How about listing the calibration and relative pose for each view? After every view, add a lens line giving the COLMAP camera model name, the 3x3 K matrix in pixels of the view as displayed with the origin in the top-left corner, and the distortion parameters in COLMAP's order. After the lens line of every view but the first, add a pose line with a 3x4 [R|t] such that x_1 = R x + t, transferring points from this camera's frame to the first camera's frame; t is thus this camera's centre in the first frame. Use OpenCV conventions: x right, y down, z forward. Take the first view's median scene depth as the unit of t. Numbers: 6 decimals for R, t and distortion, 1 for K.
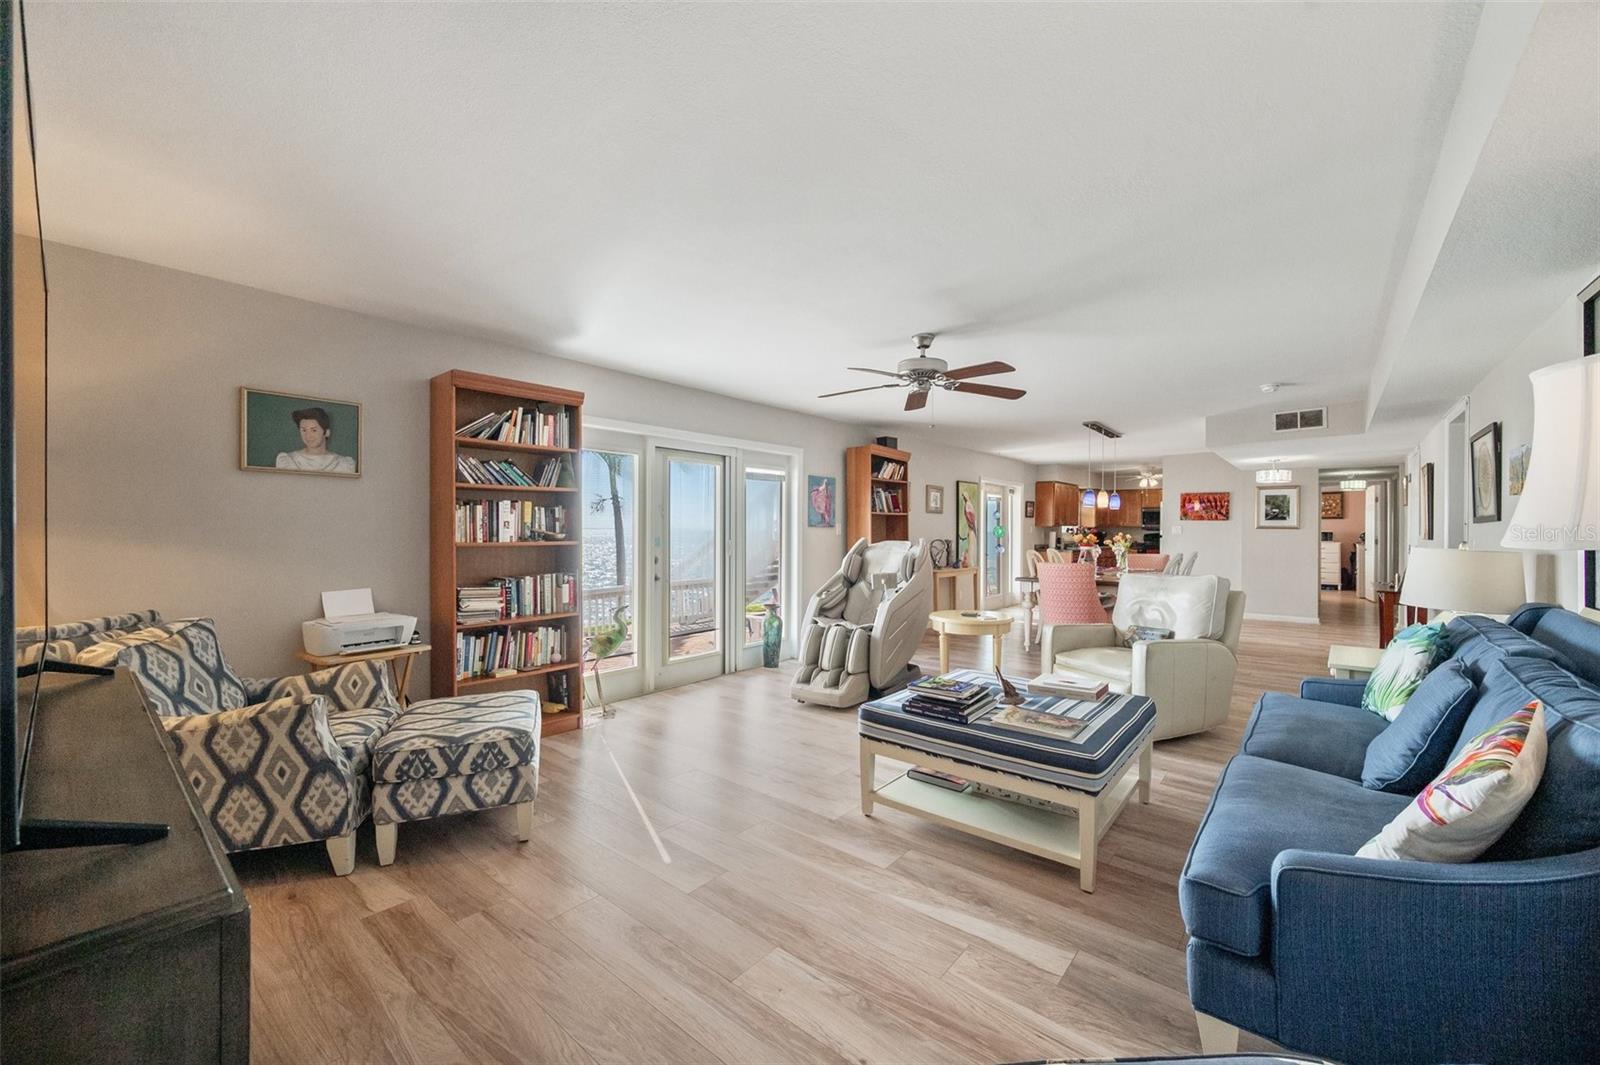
lens RADIAL K [[628.6, 0, 800.0], [0, 628.6, 532.5], [0, 0, 1]] dist [-0.000219, 0.000048]
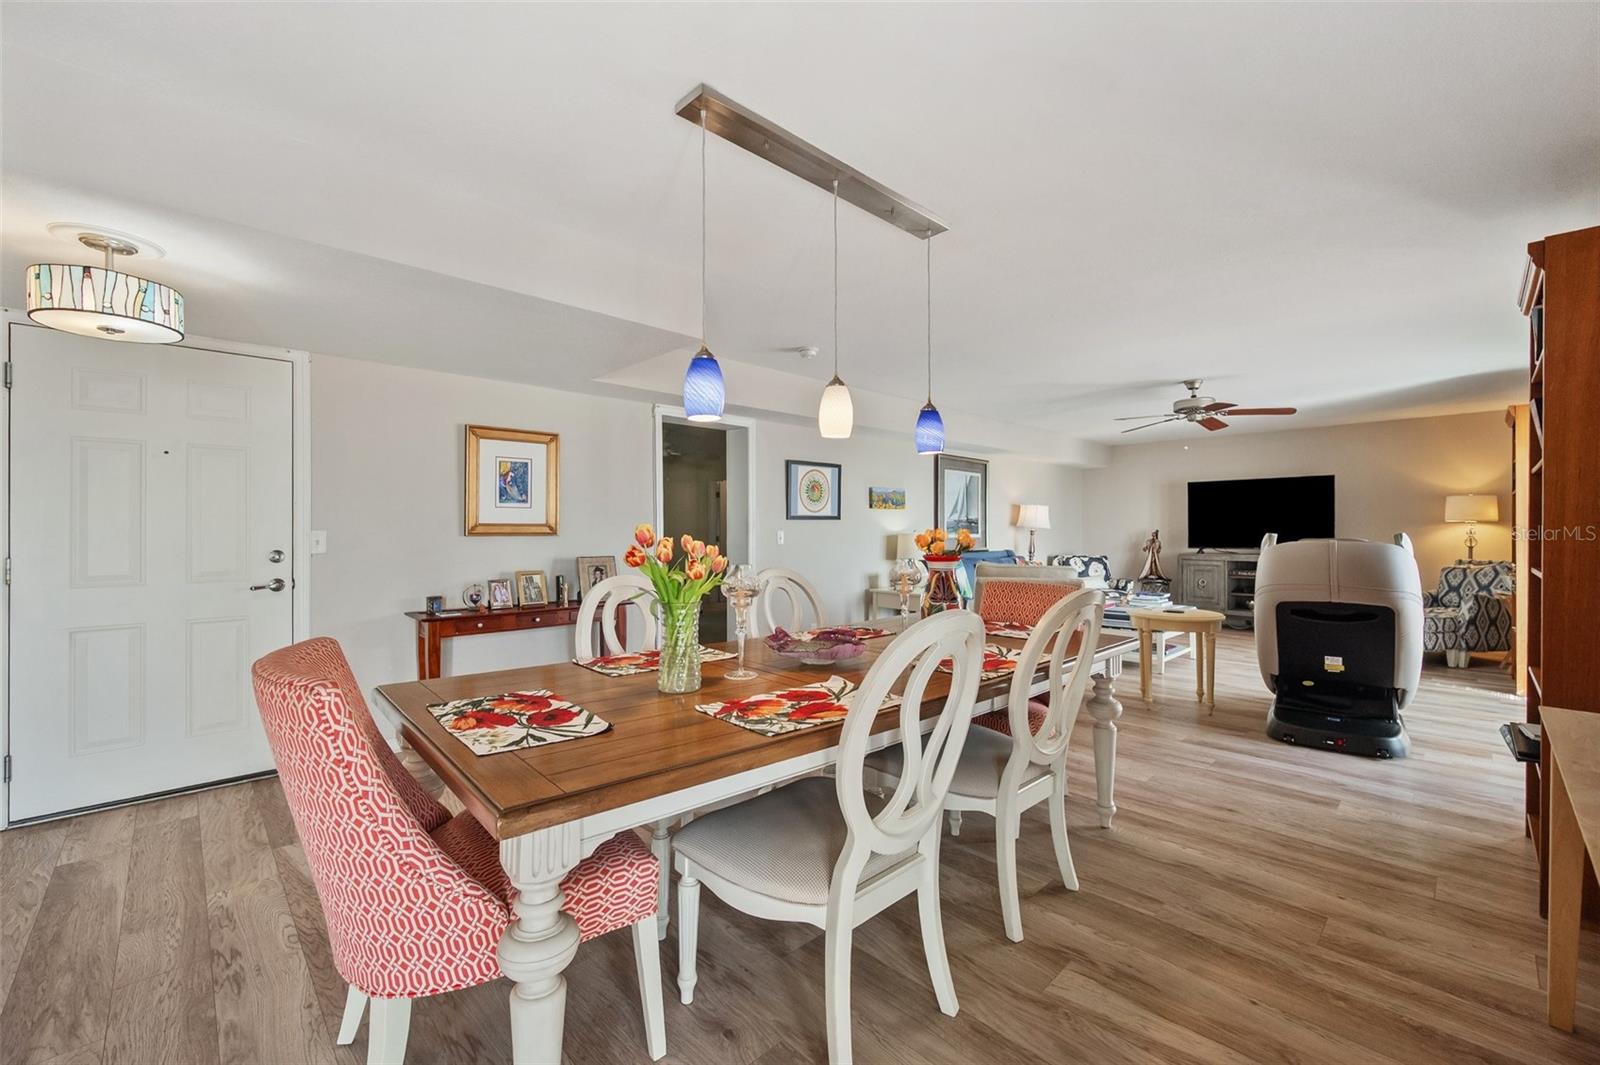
lens RADIAL K [[653.9, 0, 800.0], [0, 653.9, 532.5], [0, 0, 1]] dist [-0.002296, -0.000189]
pose [[-0.993889, -0.000489, 0.110379, 0.834308], [0.000346, 0.999971, 0.007549, 0.003135], [-0.110380, 0.007541, -0.993861, 2.355854]]
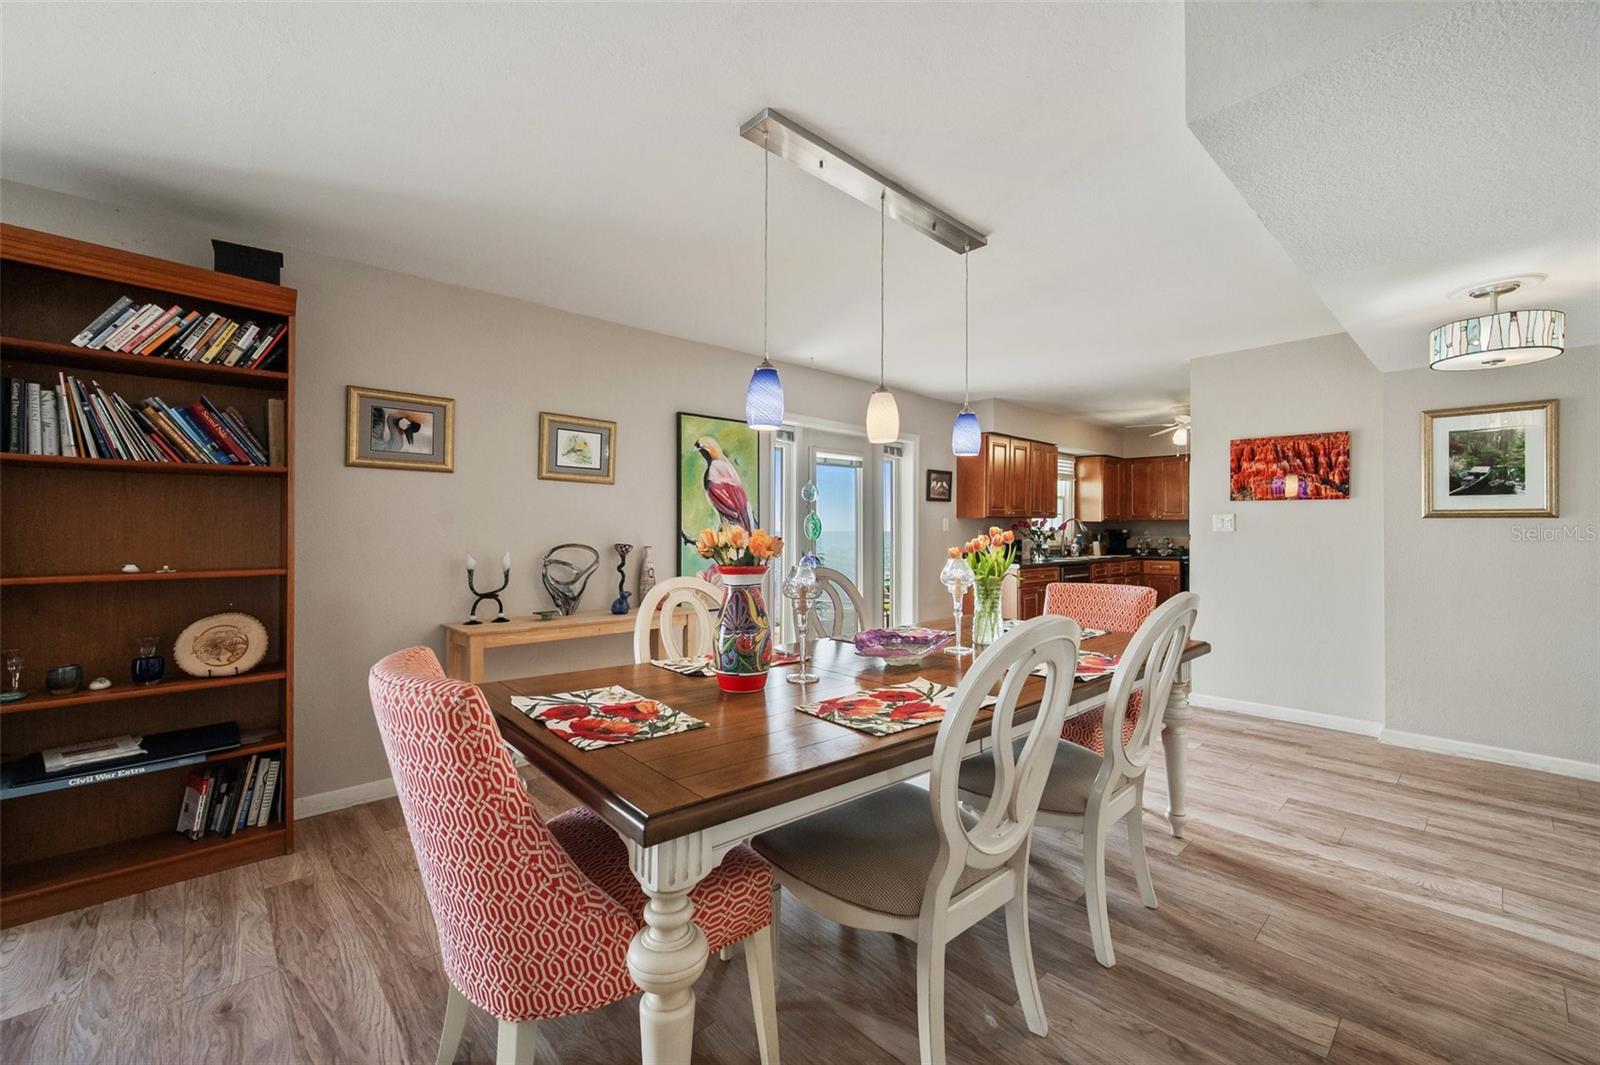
lens RADIAL K [[652.9, 0, 795.0], [0, 652.9, 529.4], [0, 0, 1]] dist [0.002011, 0.000106]
pose [[0.992263, -0.000690, -0.124152, 0.860395], [-0.000061, 0.999982, -0.006043, 0.008231], [0.124154, 0.006004, 0.992245, 1.214320]]
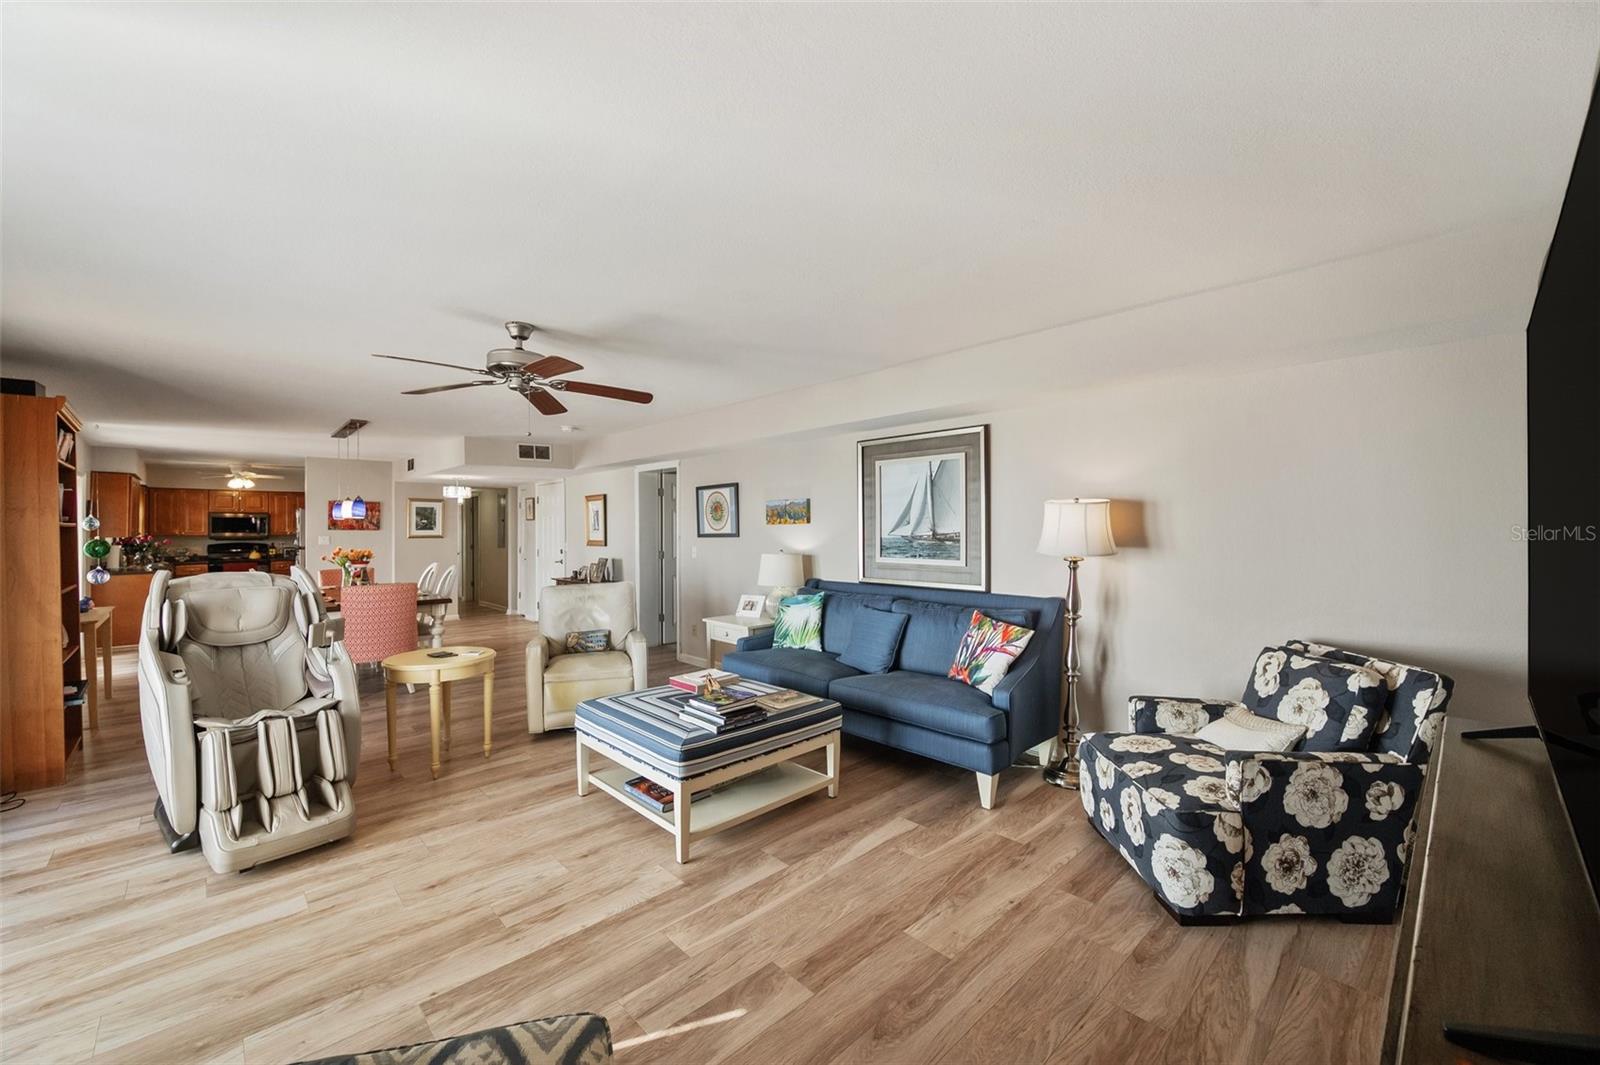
lens RADIAL K [[633.5, 0, 799.1], [0, 633.5, 536.0], [0, 0, 1]] dist [-0.000017, -0.000401]
pose [[0.114099, -0.012806, 0.993387, -0.570223], [0.010581, 0.999876, 0.011674, -0.033752], [-0.993413, 0.009179, 0.114221, 0.504899]]
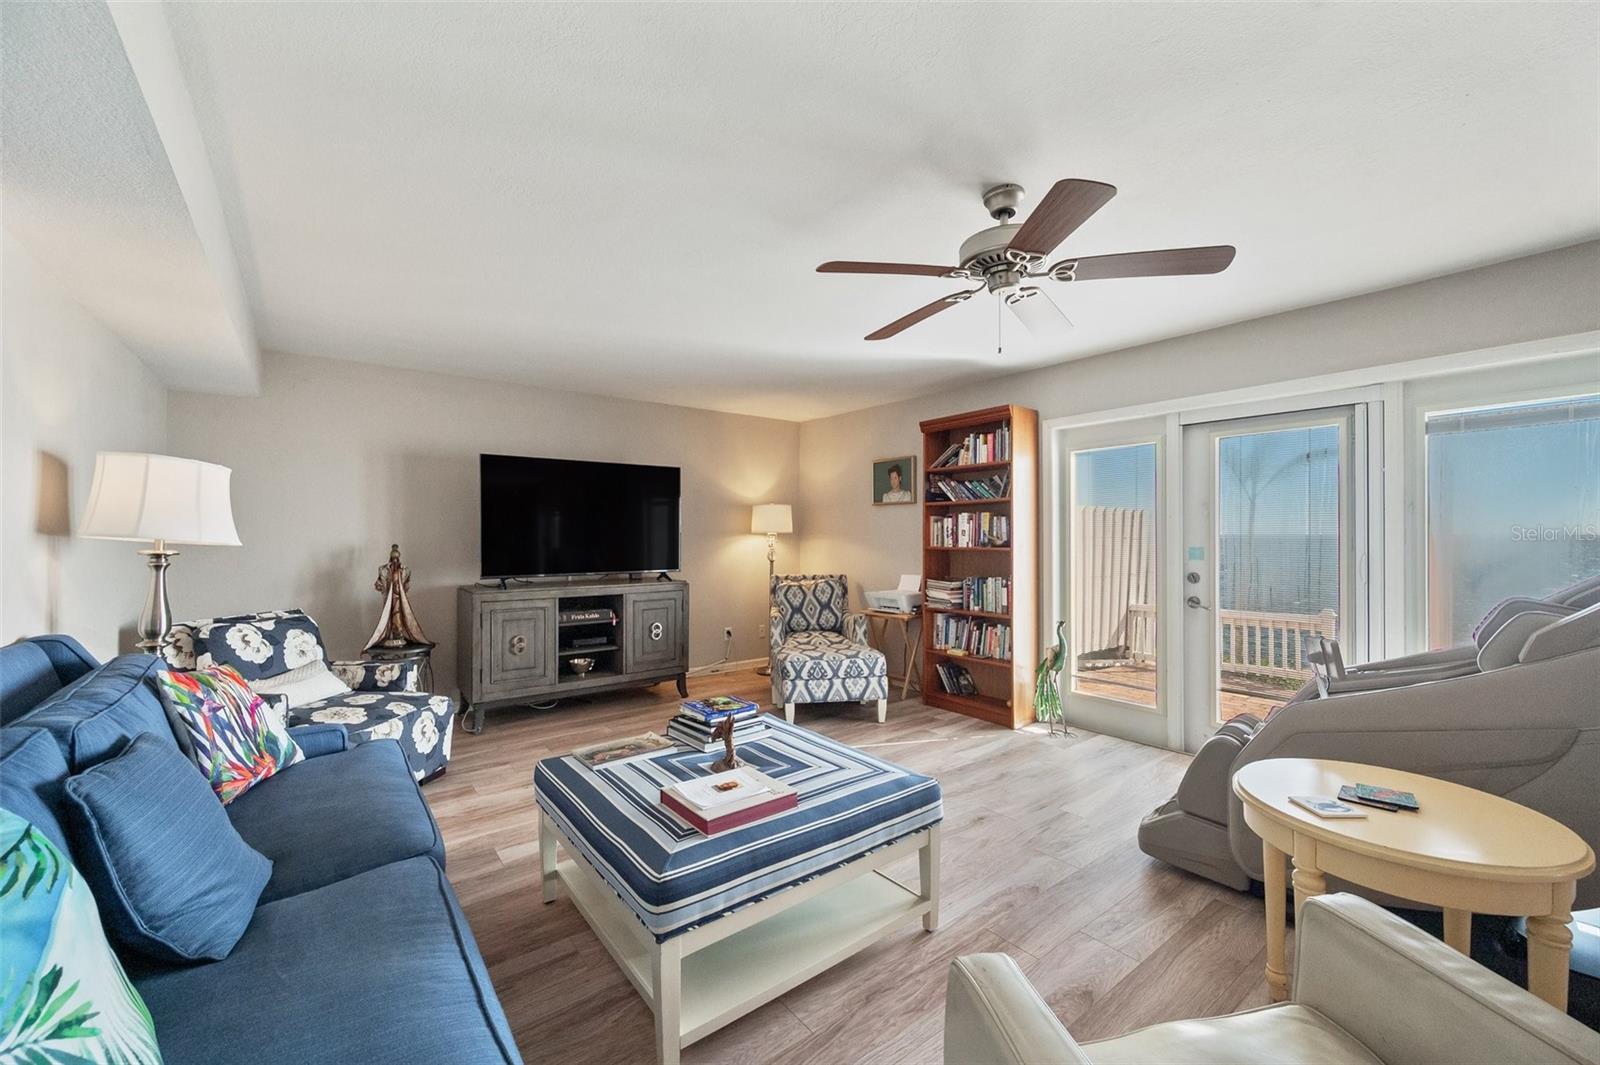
lens RADIAL K [[633.5, 0, 799.1], [0, 633.5, 536.0], [0, 0, 1]] dist [-0.000017, -0.000401]
pose [[-0.214449, -0.002190, -0.976733, 0.754285], [-0.003119, 0.999994, -0.001558, -0.002976], [0.976730, 0.002712, -0.214454, 0.891666]]
